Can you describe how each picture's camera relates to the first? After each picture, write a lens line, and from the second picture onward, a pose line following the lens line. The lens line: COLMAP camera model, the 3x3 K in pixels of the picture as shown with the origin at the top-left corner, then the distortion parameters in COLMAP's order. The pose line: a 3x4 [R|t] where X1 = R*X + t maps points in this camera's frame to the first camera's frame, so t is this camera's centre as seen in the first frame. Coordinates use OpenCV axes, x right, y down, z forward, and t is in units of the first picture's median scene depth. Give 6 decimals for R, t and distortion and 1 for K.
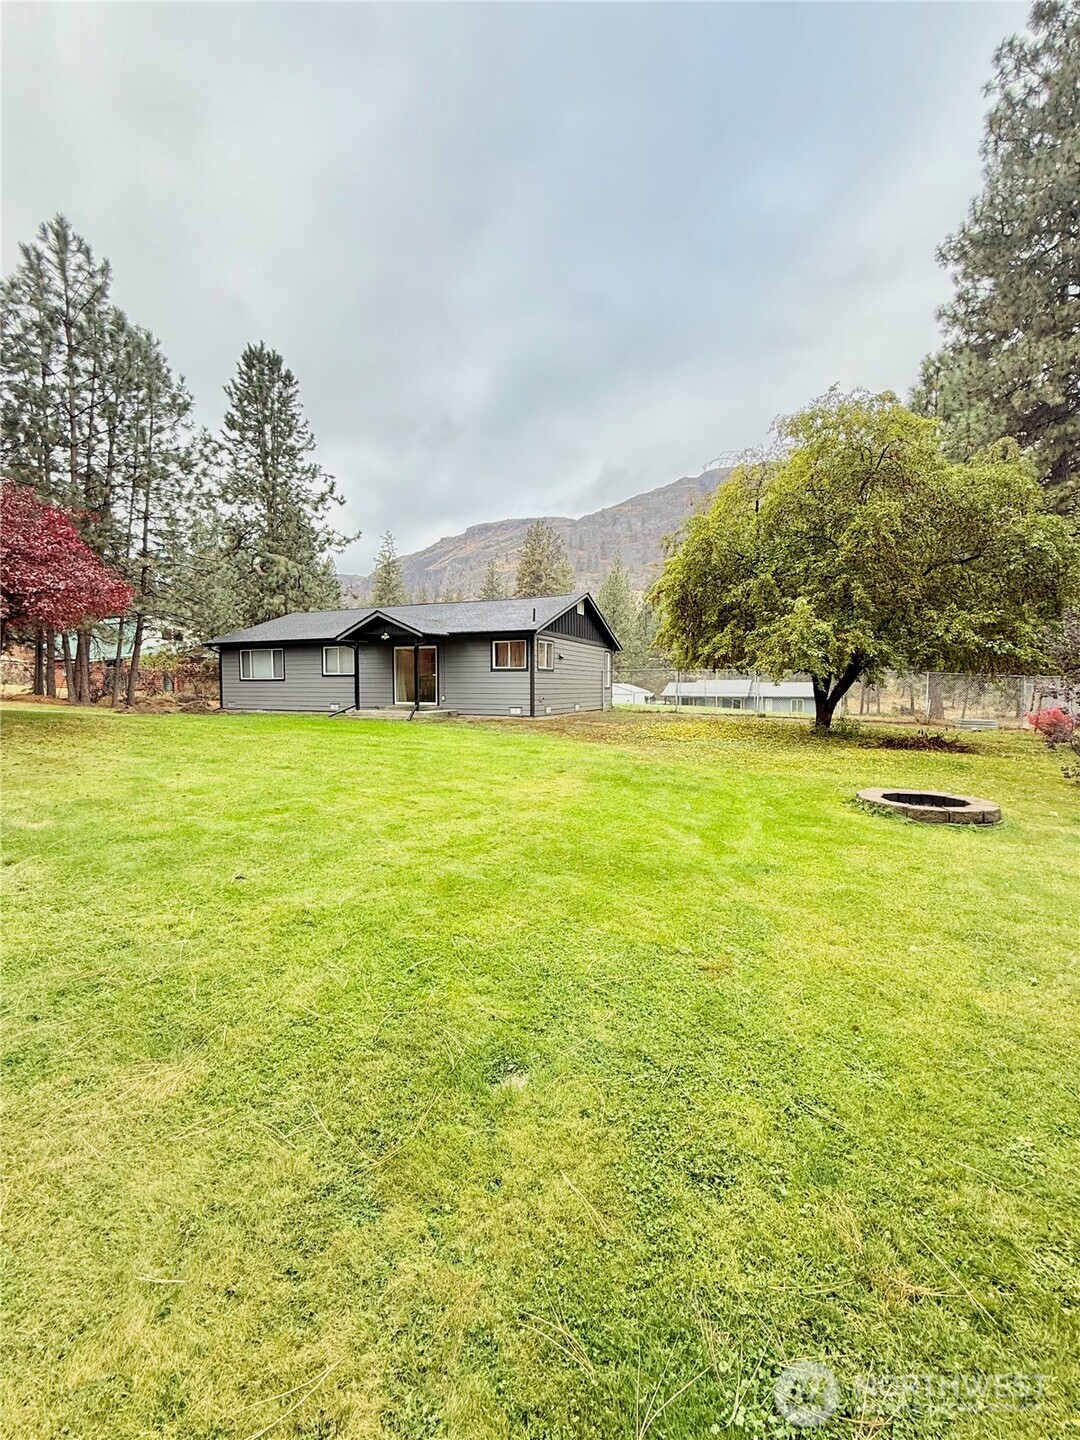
lens RADIAL K [[571.4, 0, 541.1], [0, 571.4, 714.4], [0, 0, 1]] dist [0.000300, -0.000187]
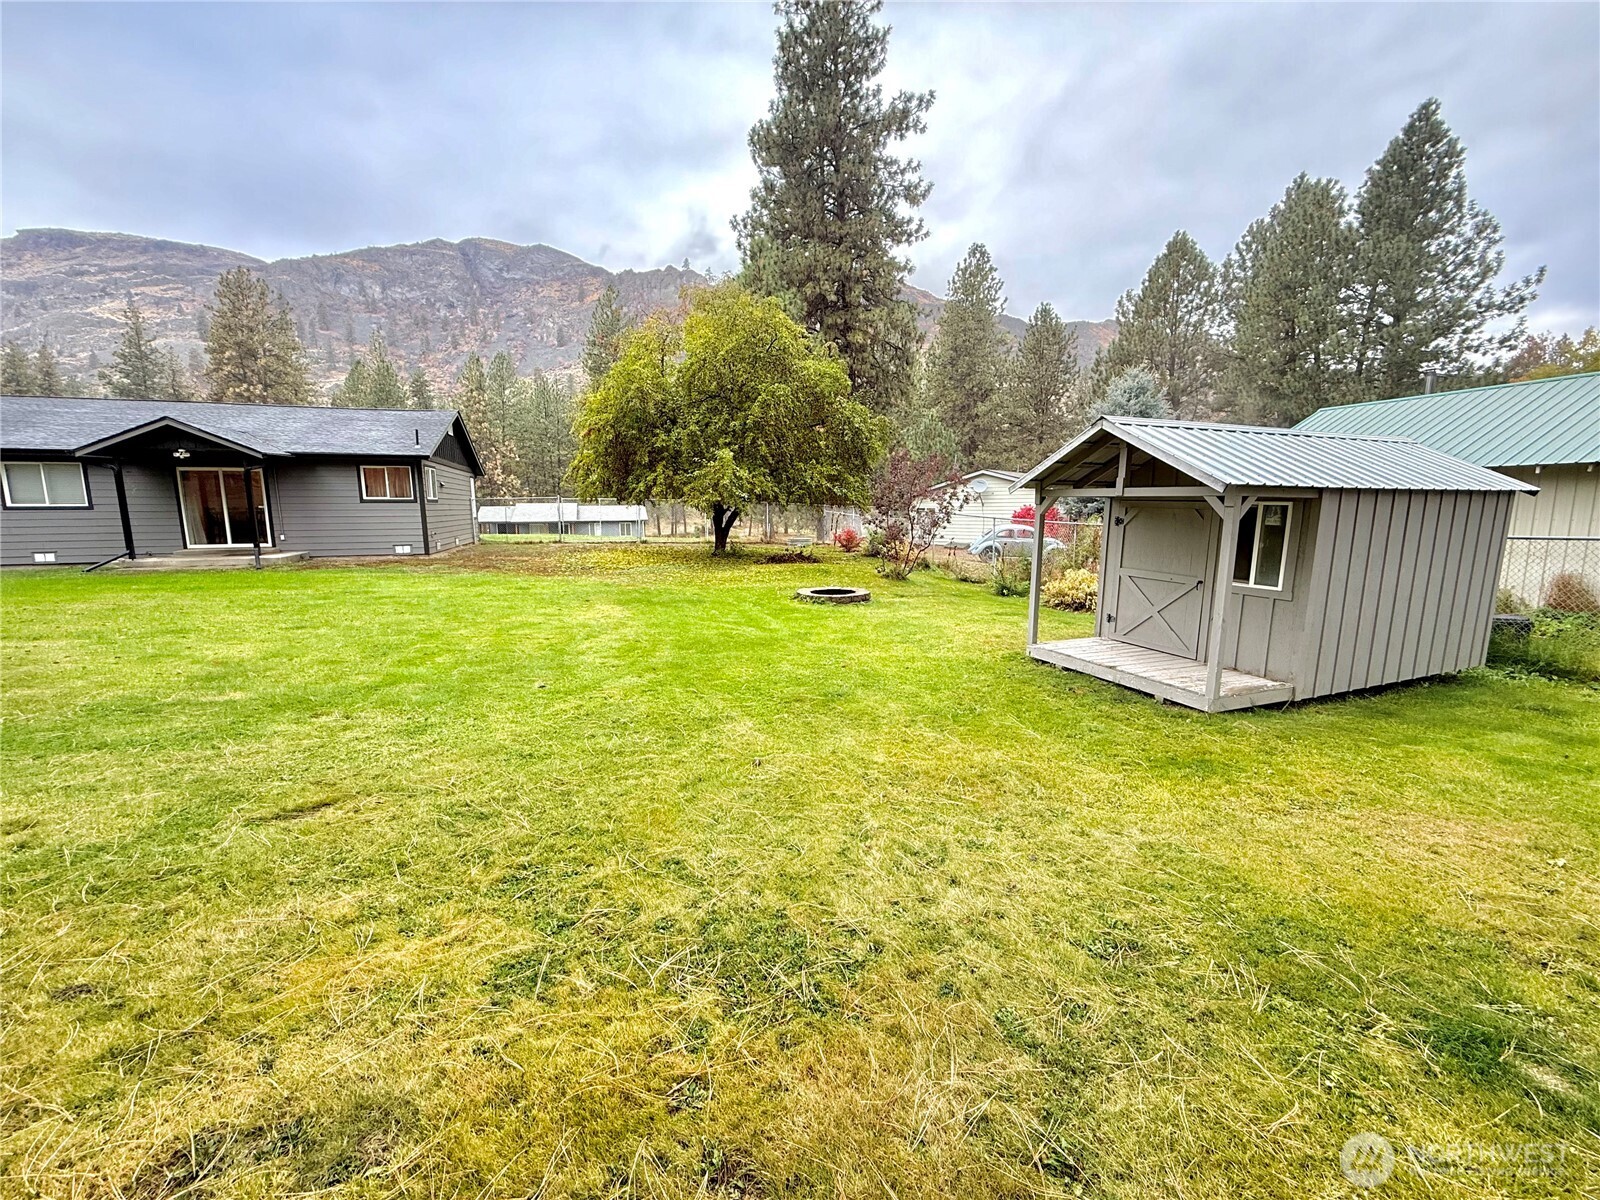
lens RADIAL K [[635.9, 0, 794.0], [0, 635.9, 598.4], [0, 0, 1]] dist [0.000310, 0.000168]
pose [[0.749342, -0.101501, 0.654358, -0.233952], [0.039837, 0.993303, 0.108457, -0.012598], [-0.660984, -0.055204, 0.748367, -0.109298]]
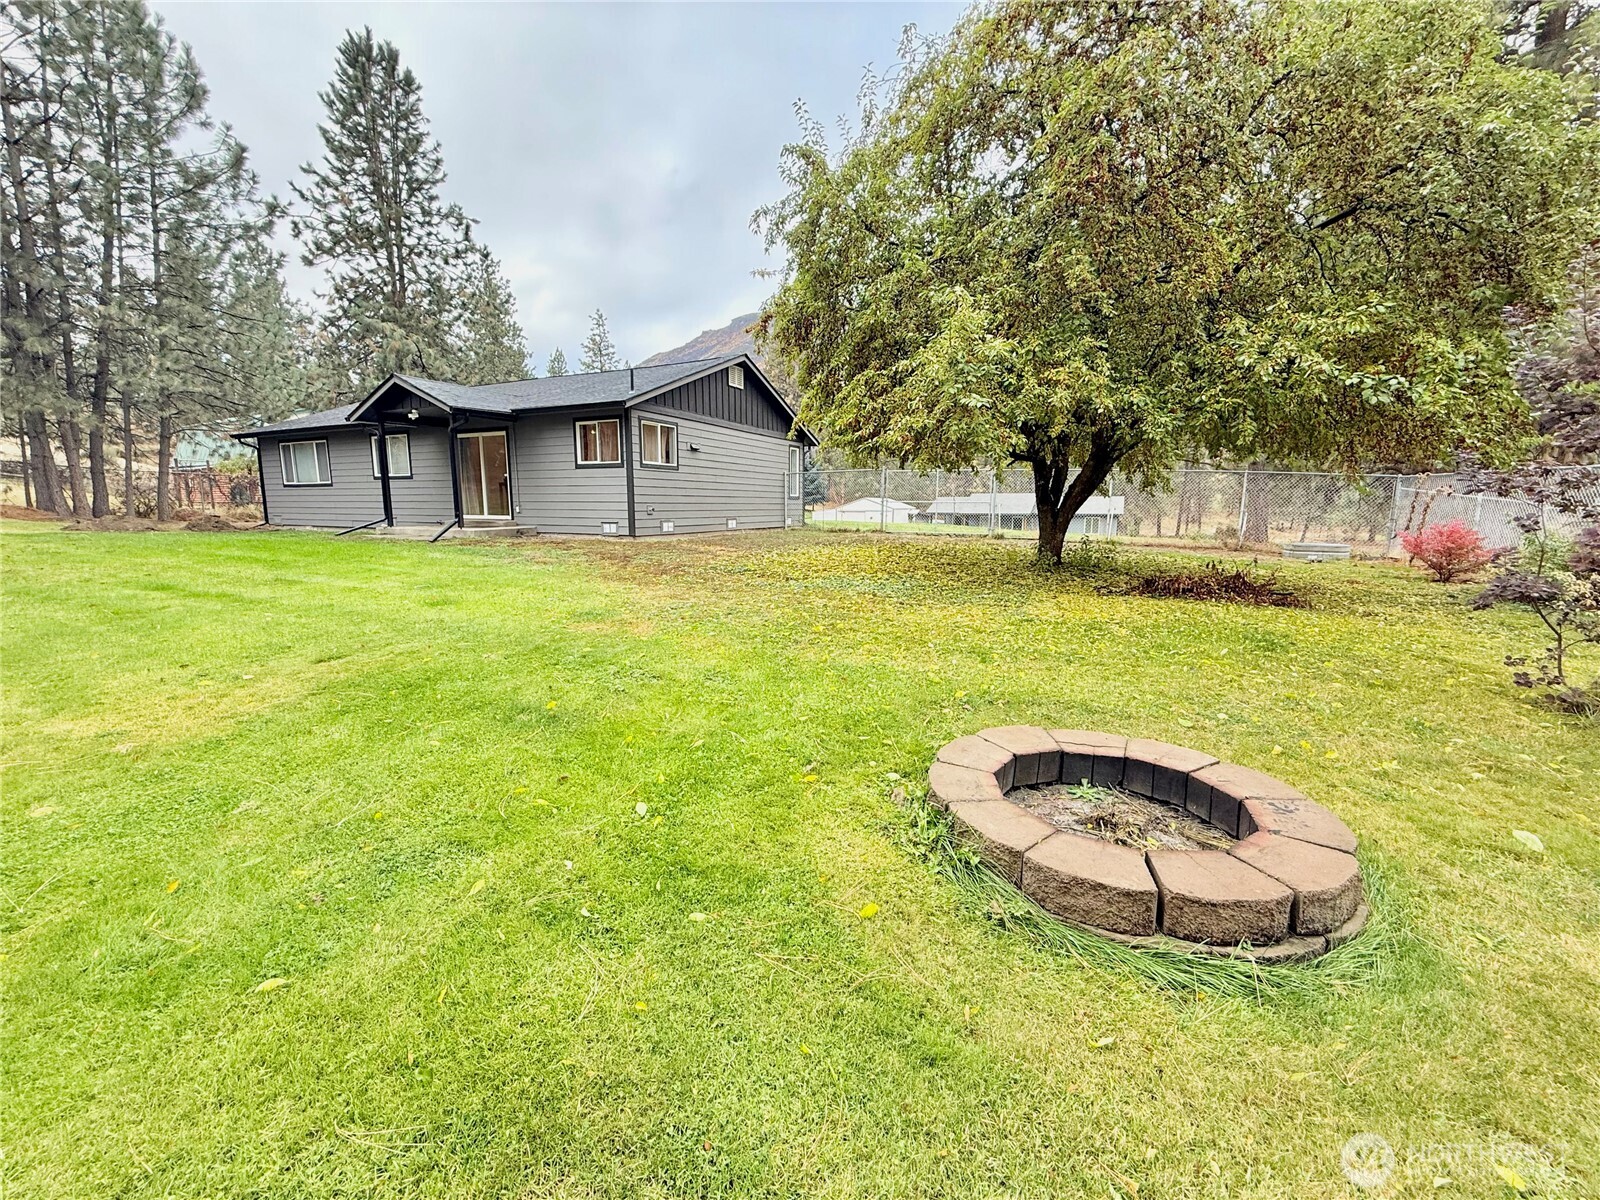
lens RADIAL K [[635.9, 0, 794.0], [0, 635.9, 598.4], [0, 0, 1]] dist [0.000310, 0.000168]
pose [[0.999291, 0.006893, -0.037011, 0.196453], [-0.003231, 0.995171, 0.098107, 0.002230], [0.037509, -0.097918, 0.994487, 0.253531]]
